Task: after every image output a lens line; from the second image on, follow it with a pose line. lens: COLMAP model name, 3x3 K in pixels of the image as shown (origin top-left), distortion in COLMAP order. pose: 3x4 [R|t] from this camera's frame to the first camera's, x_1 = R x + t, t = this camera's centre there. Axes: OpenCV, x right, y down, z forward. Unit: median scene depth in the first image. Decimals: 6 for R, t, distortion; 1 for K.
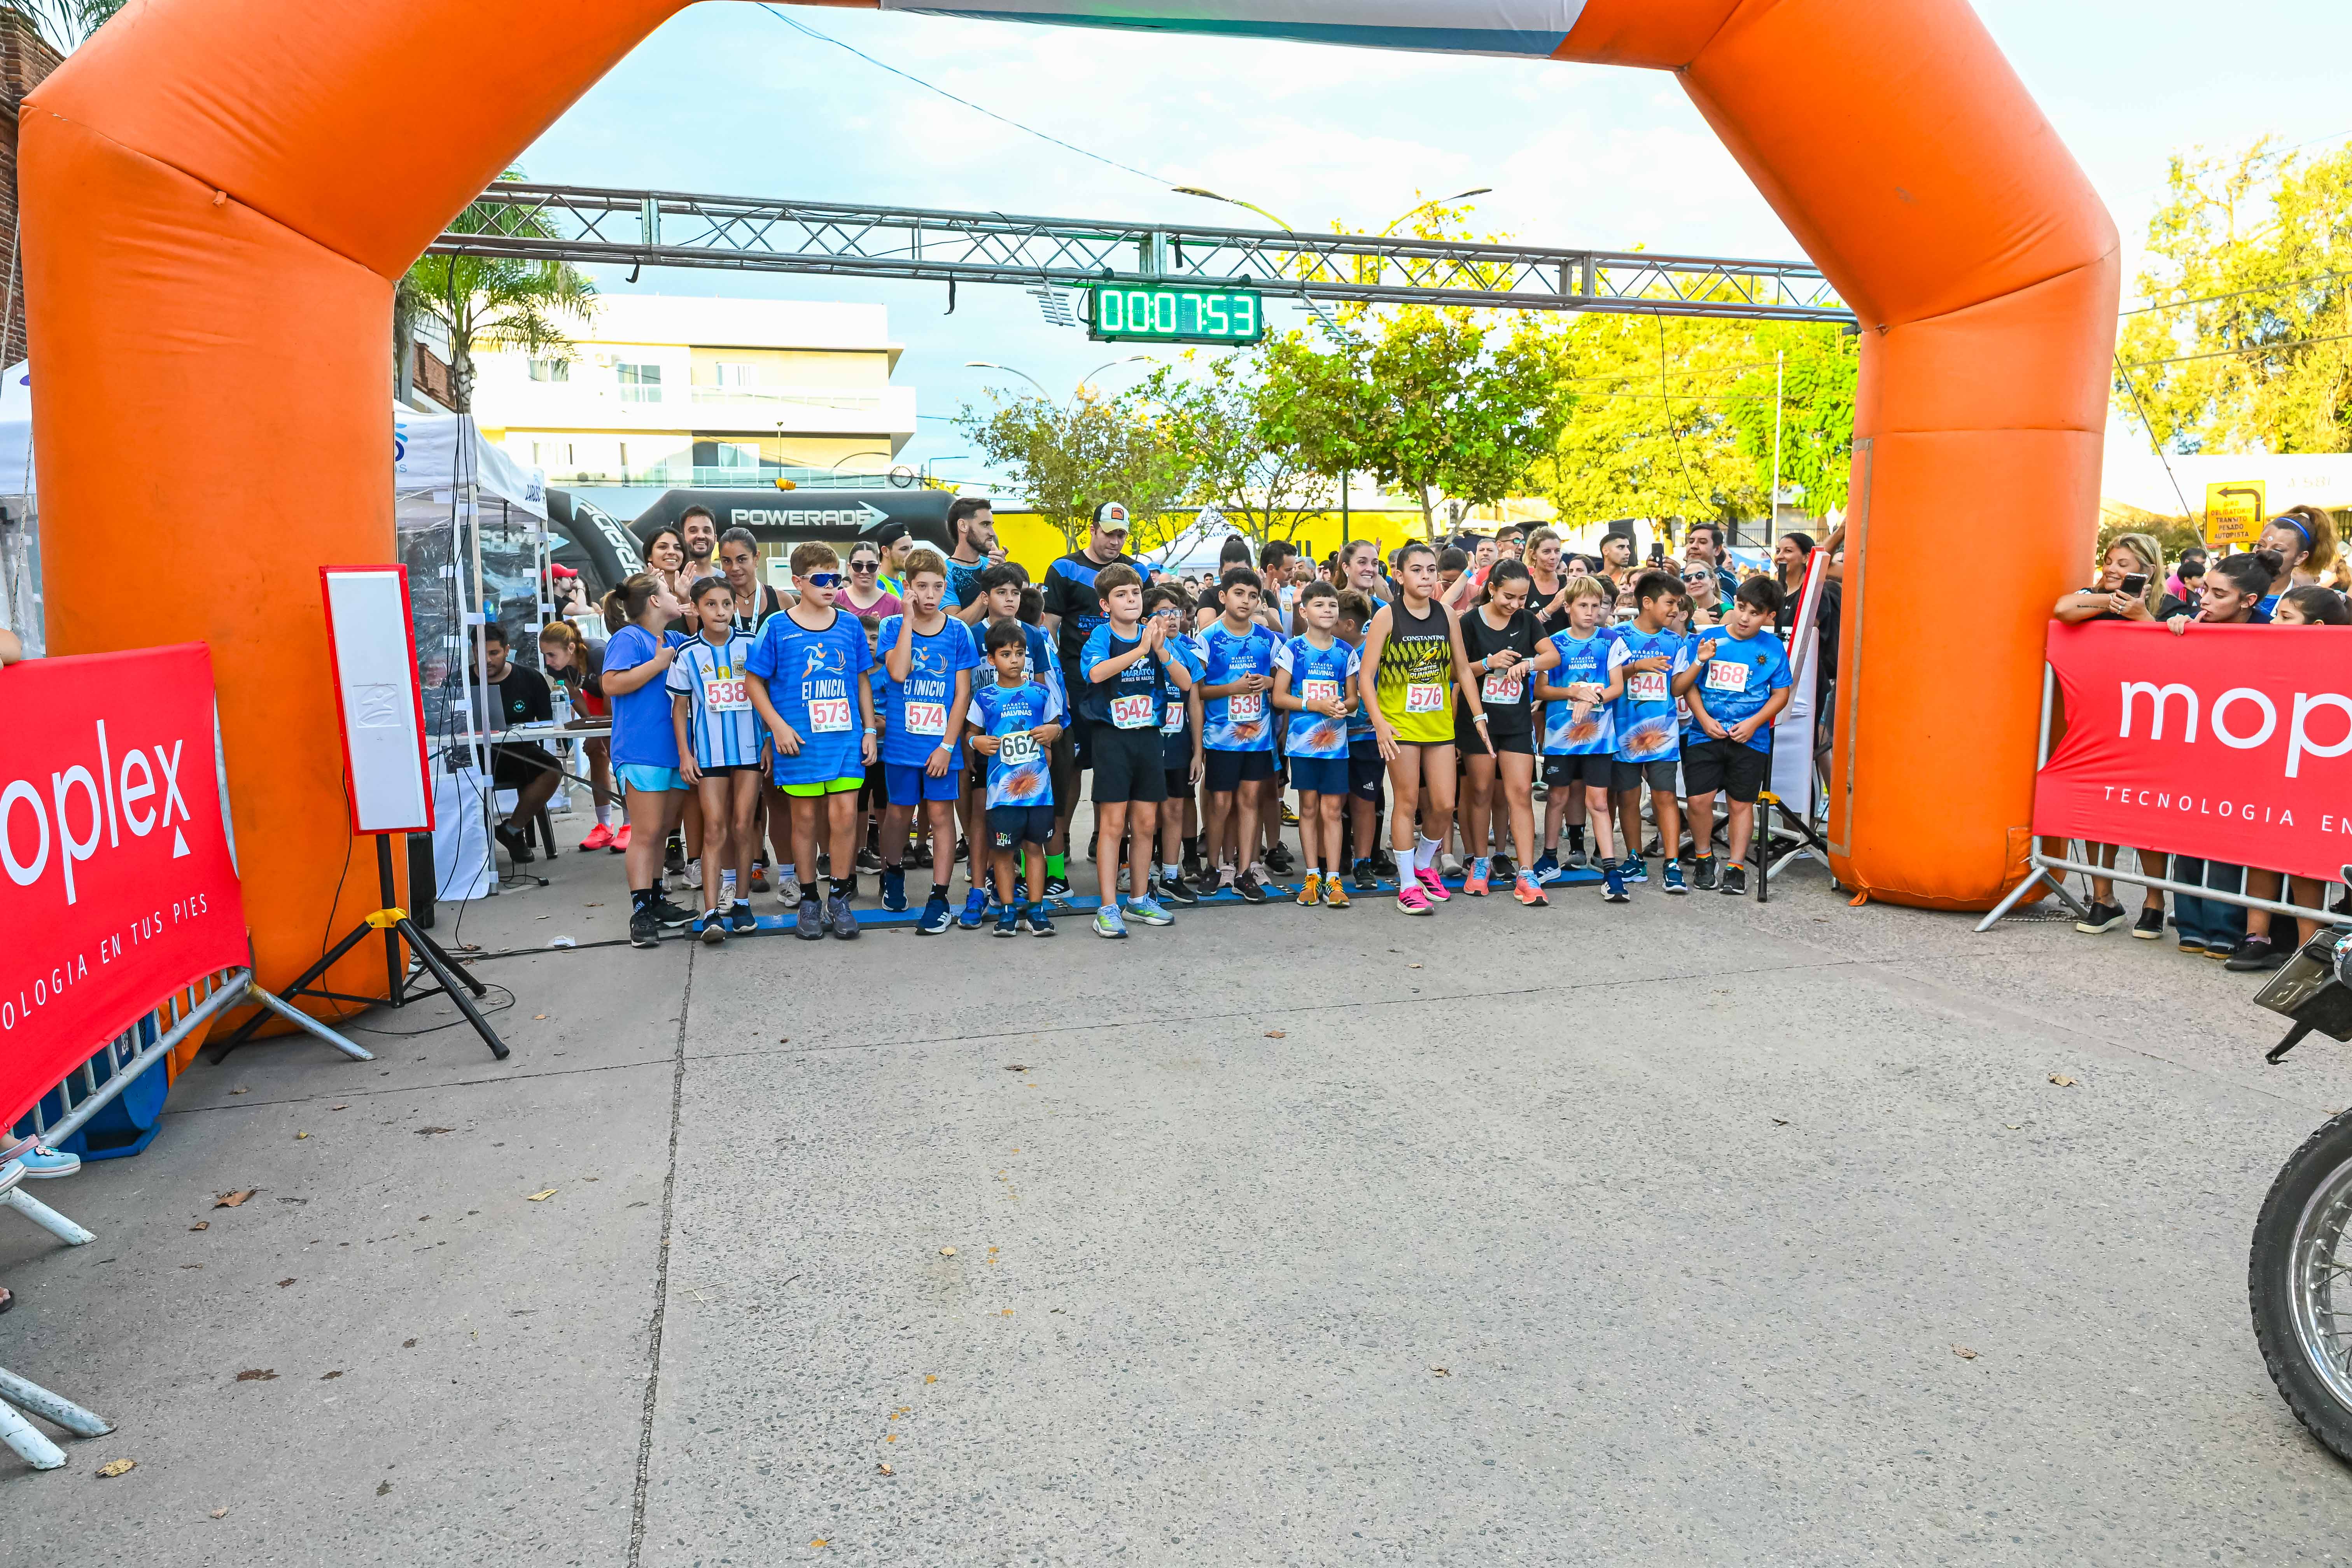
lens RADIAL K [[1578.2, 0, 1182.0], [0, 1578.2, 782.6], [0, 0, 1]] dist [0.000775, -0.004961]
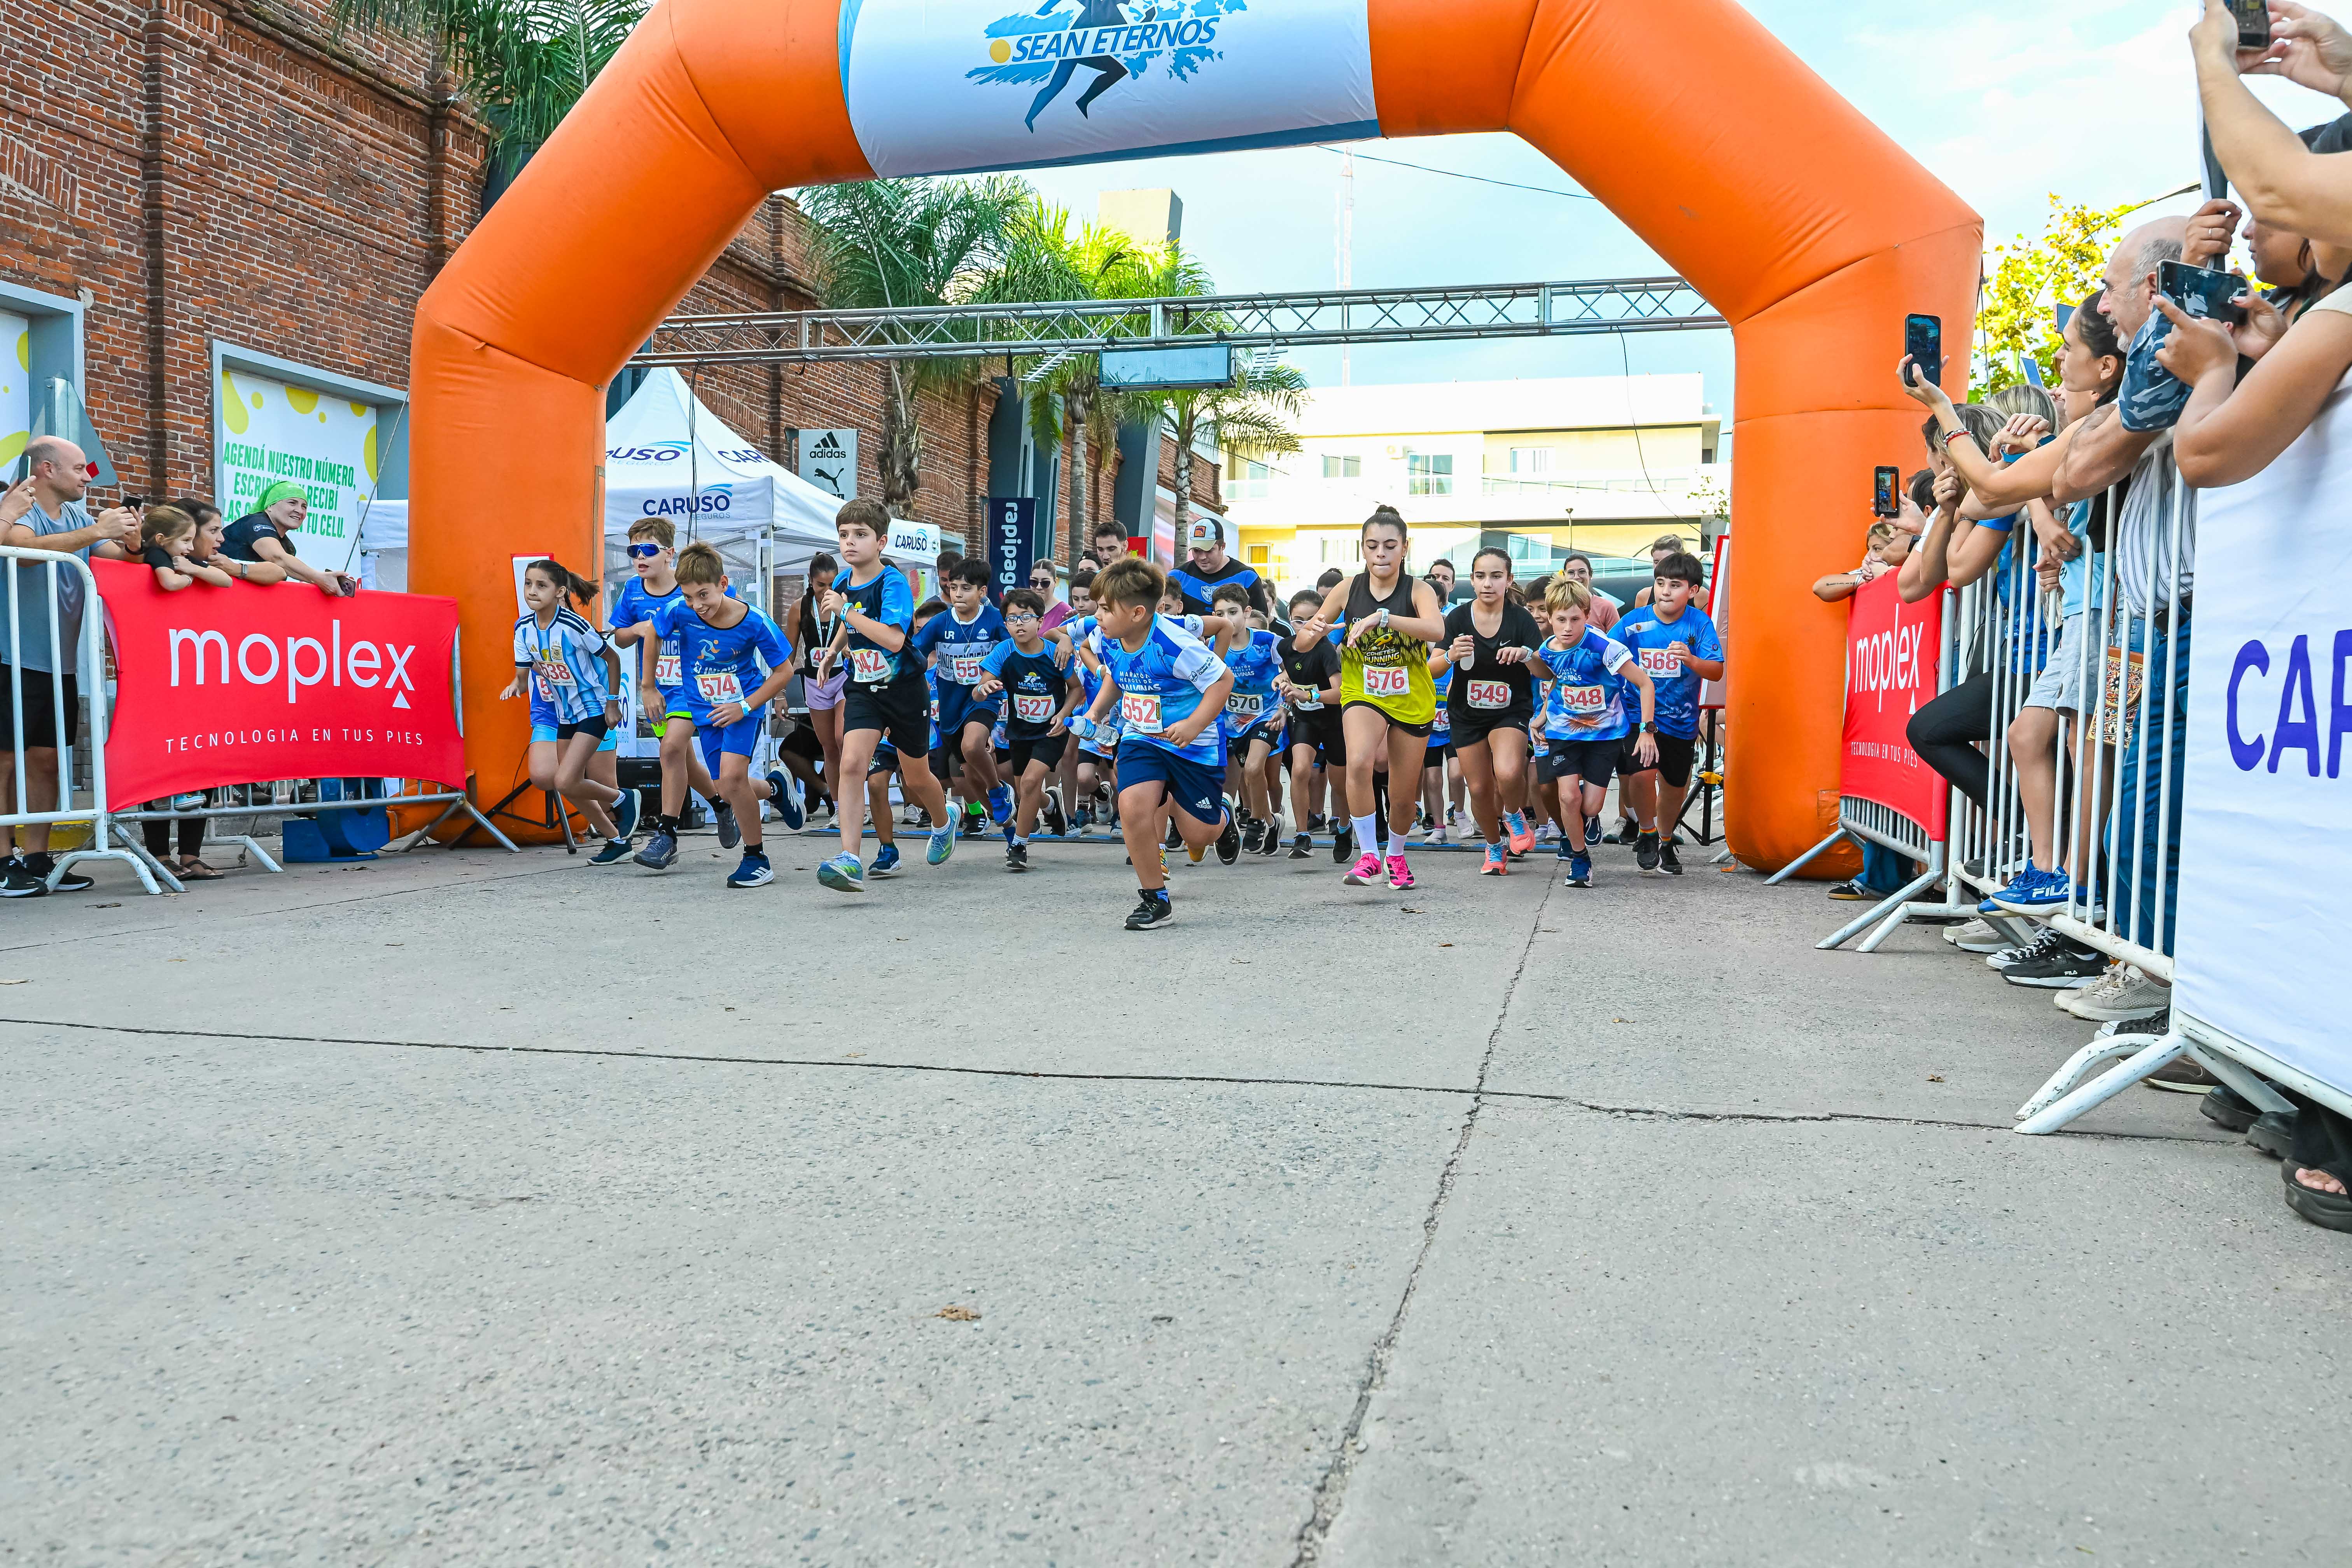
lens RADIAL K [[1901.2, 0, 1175.4], [0, 1901.2, 790.5], [0, 0, 1]] dist [0.010010, 0.002027]
pose [[0.864587, 0.034820, -0.501275, 0.767049], [-0.076522, 0.995084, -0.062861, 0.131380], [0.496622, 0.092707, 0.863002, -0.269823]]
